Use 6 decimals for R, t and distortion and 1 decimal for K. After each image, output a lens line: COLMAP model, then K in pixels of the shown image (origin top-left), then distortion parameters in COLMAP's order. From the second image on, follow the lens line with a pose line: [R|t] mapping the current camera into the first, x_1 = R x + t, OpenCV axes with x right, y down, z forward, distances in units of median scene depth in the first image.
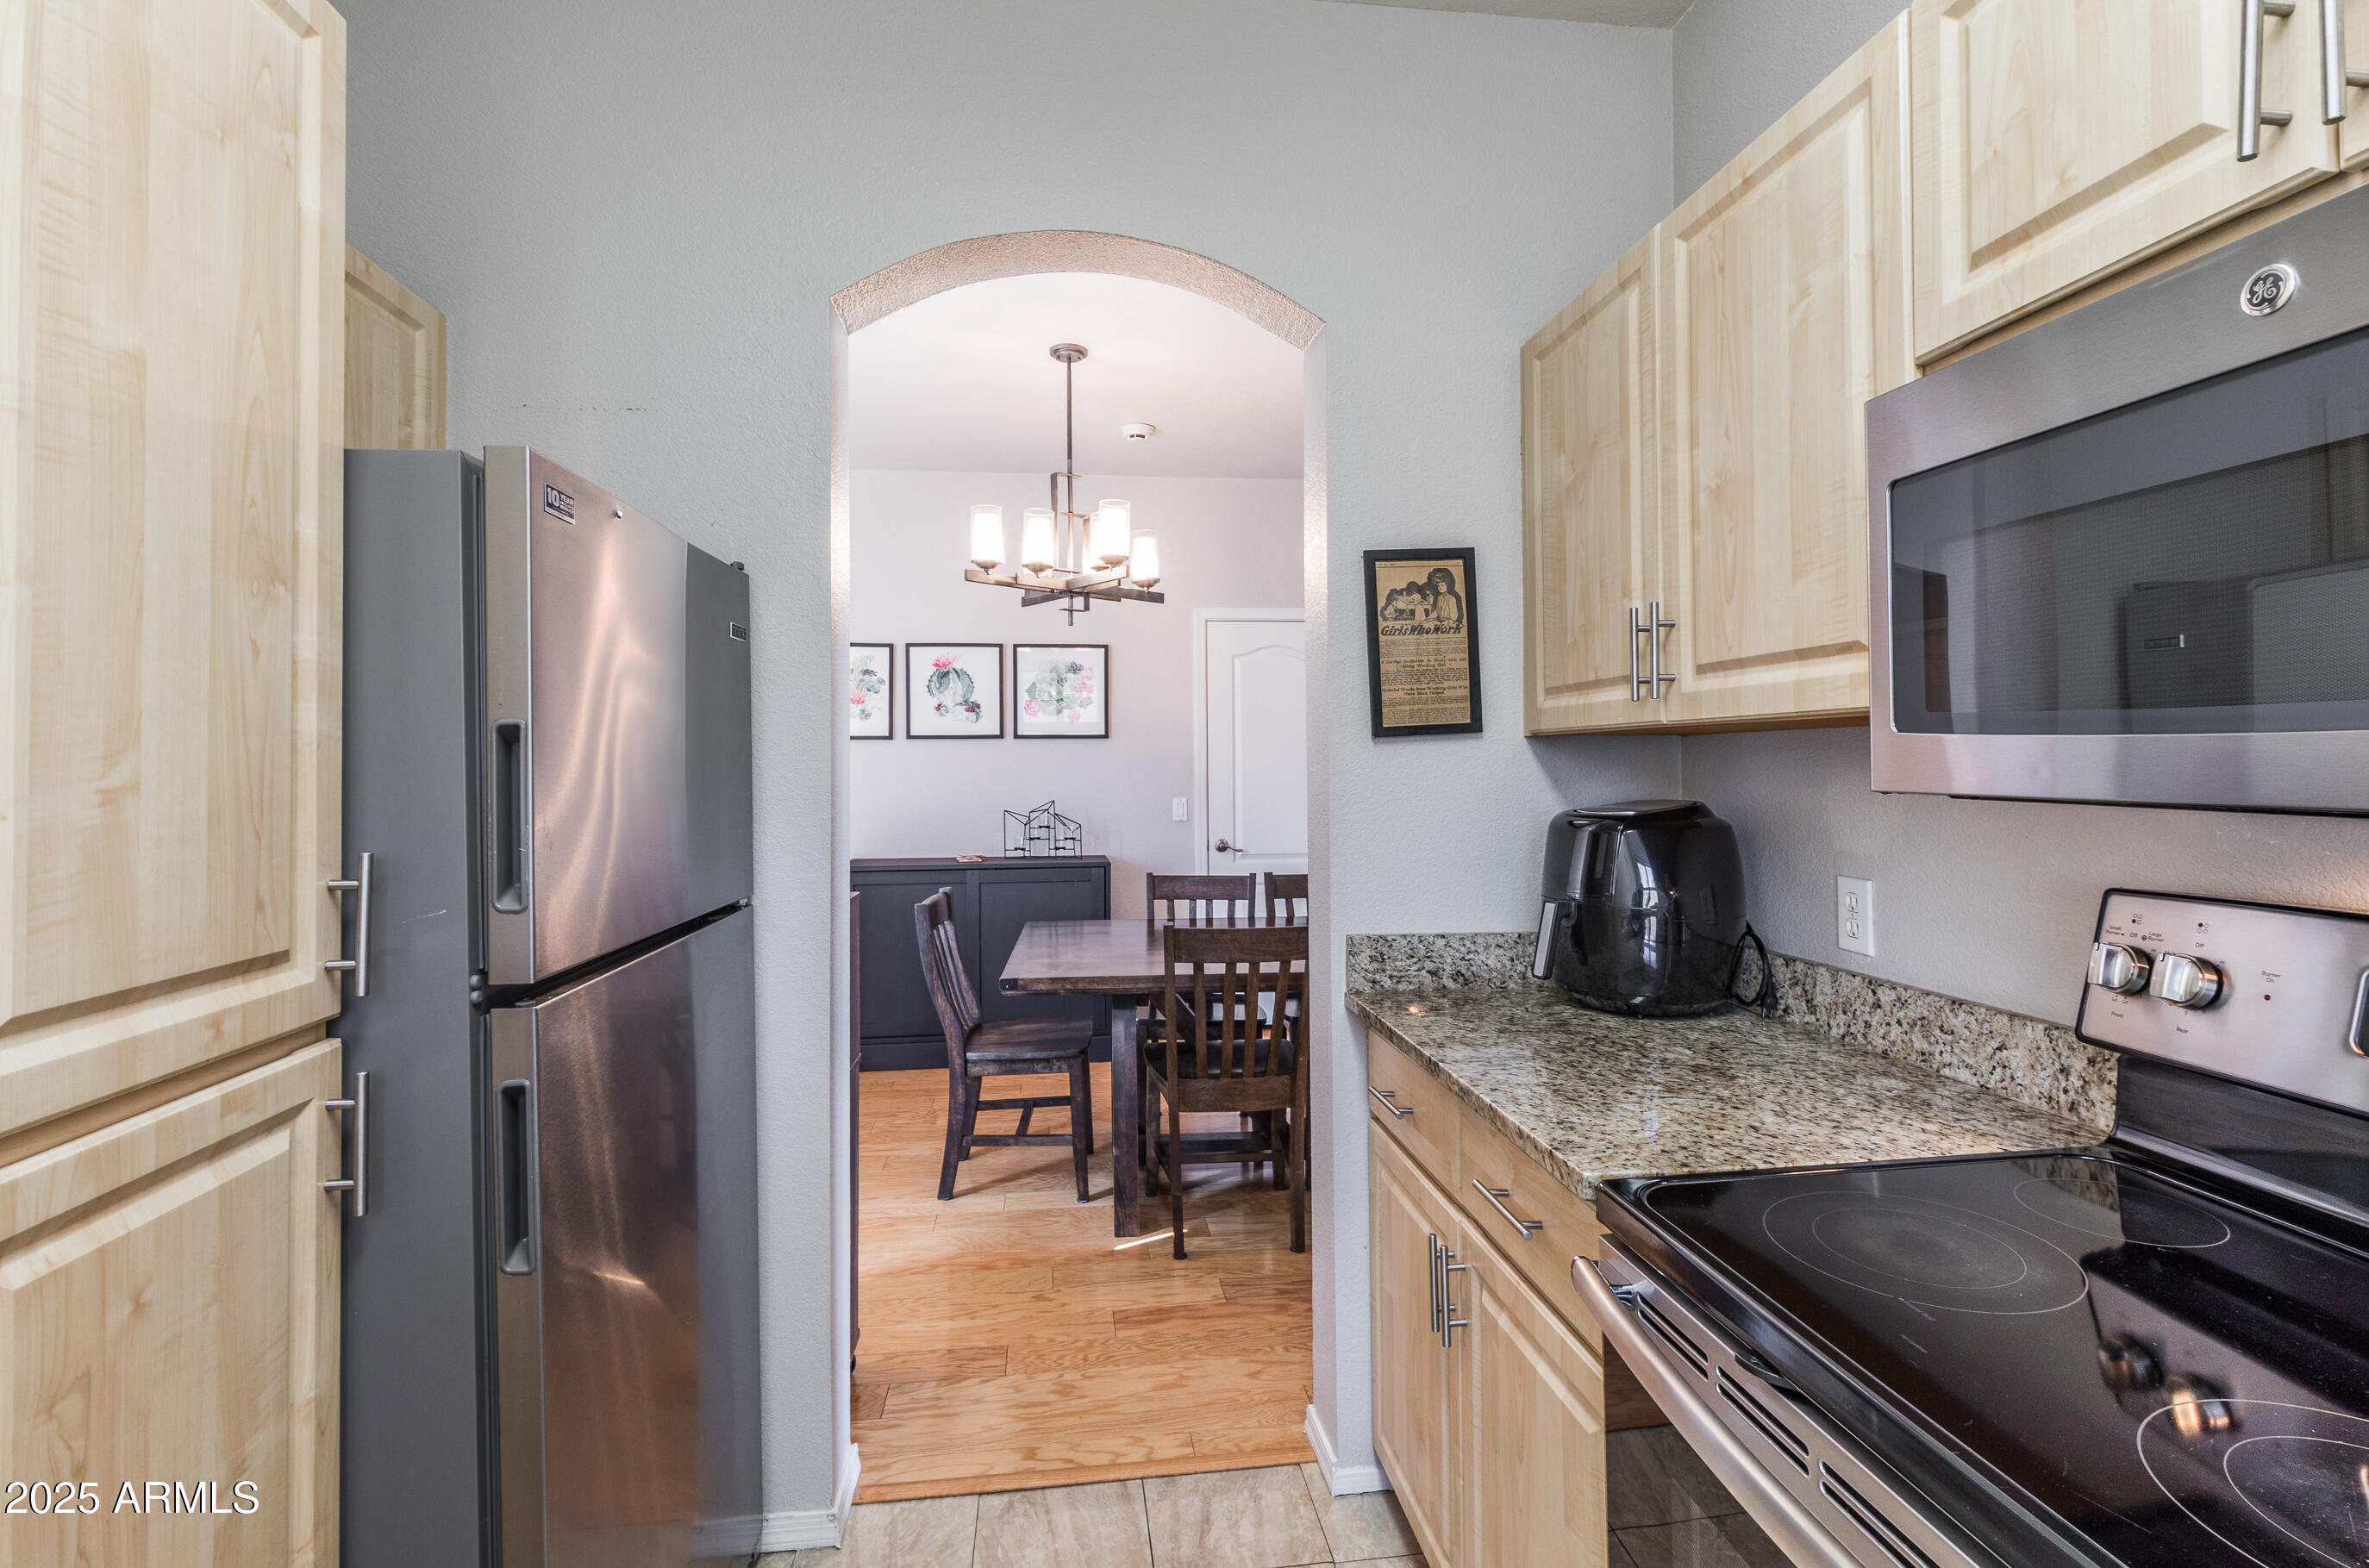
lens RADIAL K [[1081.1, 0, 1189.1], [0, 1081.1, 757.0], [0, 0, 1]] dist [0.001316, 0.000040]
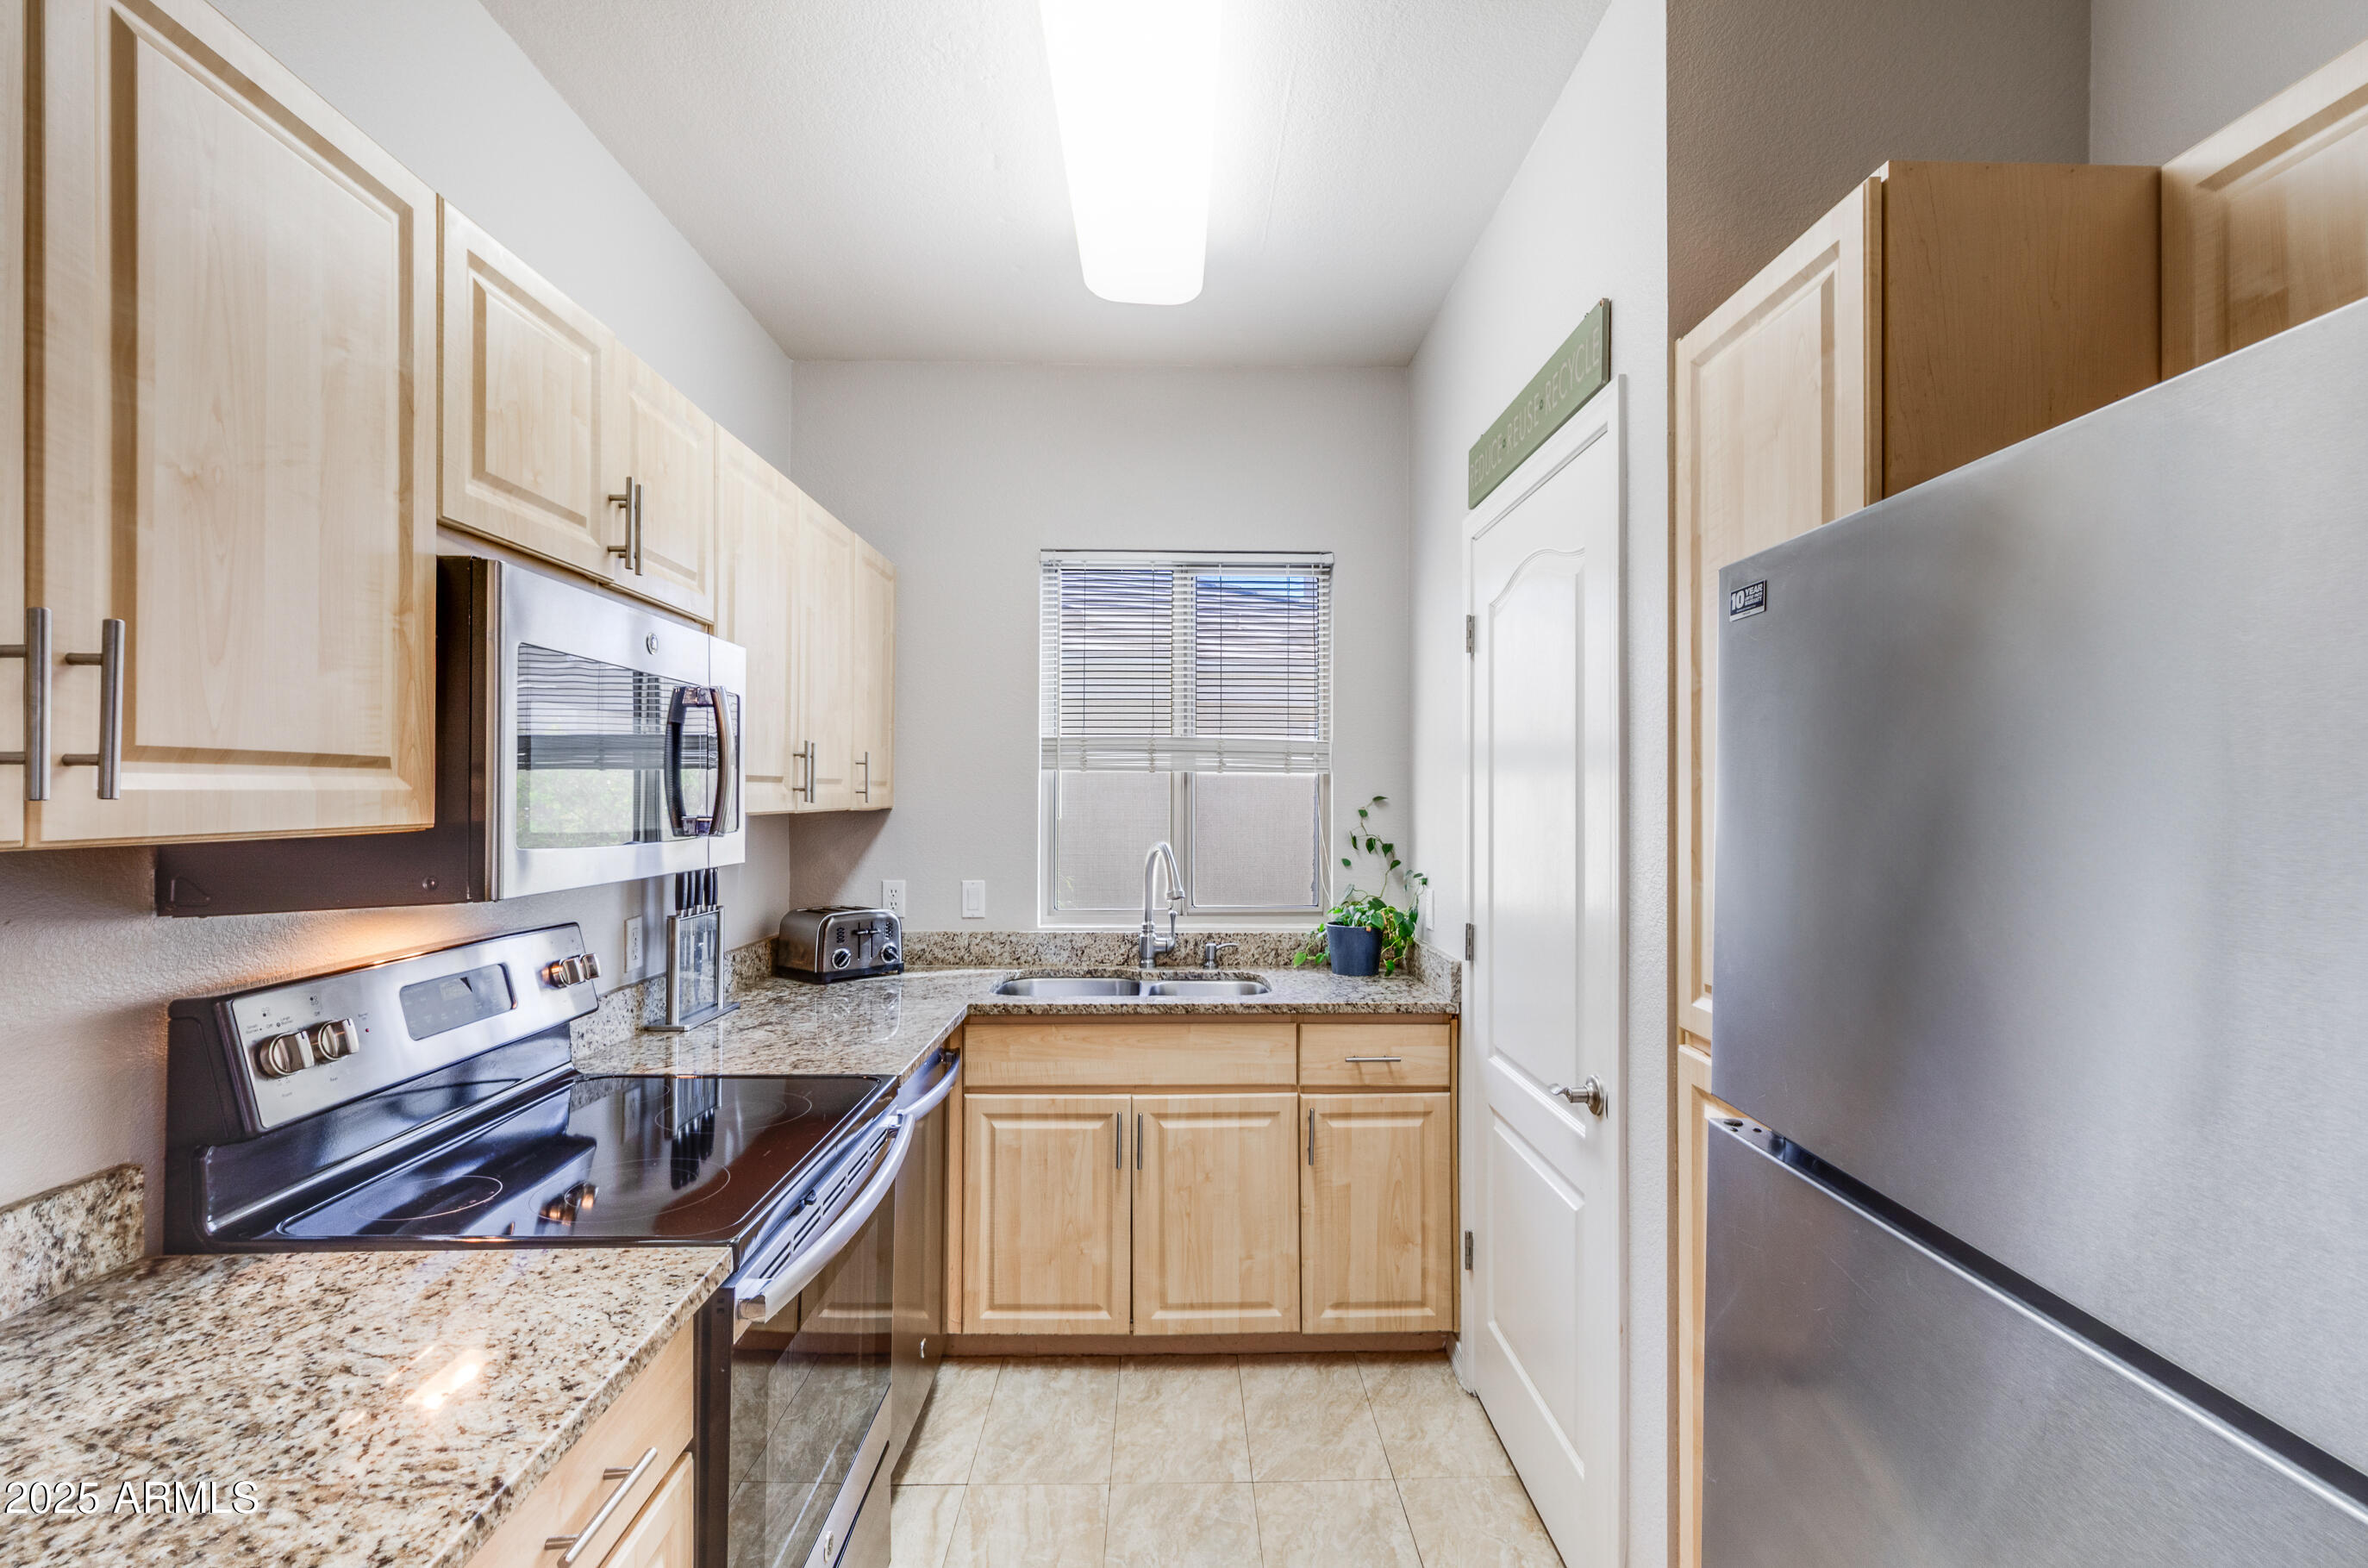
lens RADIAL K [[1085.1, 0, 1184.0], [0, 1085.1, 784.0], [0, 0, 1]] dist [0.003100, -0.000057]
pose [[-0.994109, 0.005029, 0.108272, -0.189856], [0.003516, 0.999894, -0.014160, -0.063330], [-0.108332, -0.013696, -0.994020, 1.795812]]
